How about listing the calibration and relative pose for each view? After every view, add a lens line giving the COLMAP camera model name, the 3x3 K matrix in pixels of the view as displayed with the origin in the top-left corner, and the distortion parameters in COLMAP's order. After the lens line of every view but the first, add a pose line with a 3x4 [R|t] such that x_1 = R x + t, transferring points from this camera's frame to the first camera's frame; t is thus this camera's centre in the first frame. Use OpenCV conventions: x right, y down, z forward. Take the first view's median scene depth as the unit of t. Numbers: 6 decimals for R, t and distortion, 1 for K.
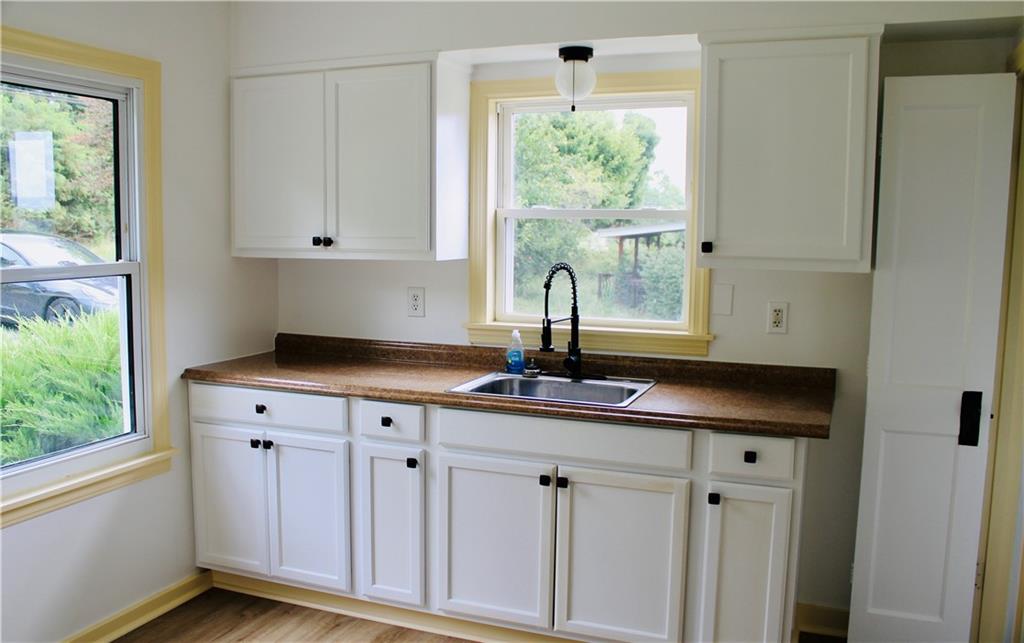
lens RADIAL K [[891.4, 0, 509.2], [0, 891.4, 342.3], [0, 0, 1]] dist [-0.138885, -0.000880]
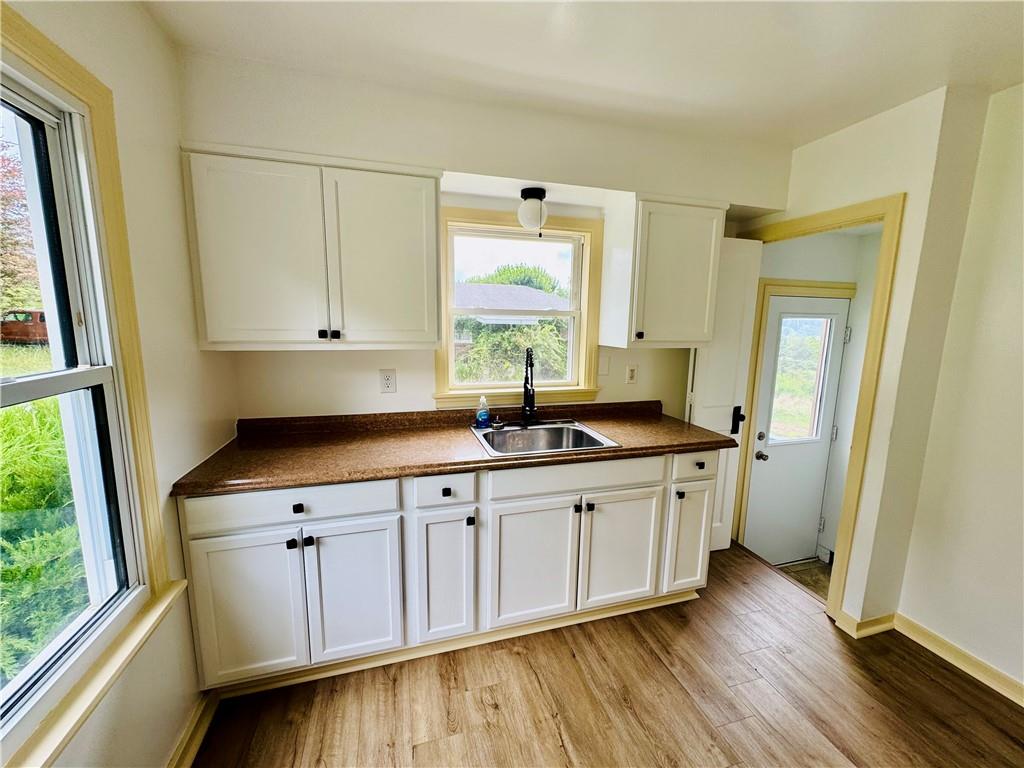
lens RADIAL K [[411.4, 0, 512.0], [0, 411.4, 384.0], [0, 0, 1]] dist [-0.000938, 0.000532]
pose [[0.784739, -0.093373, 0.612754, -0.368380], [0.068030, 0.995591, 0.064586, -0.075829], [-0.616082, -0.008997, 0.787631, 0.503363]]
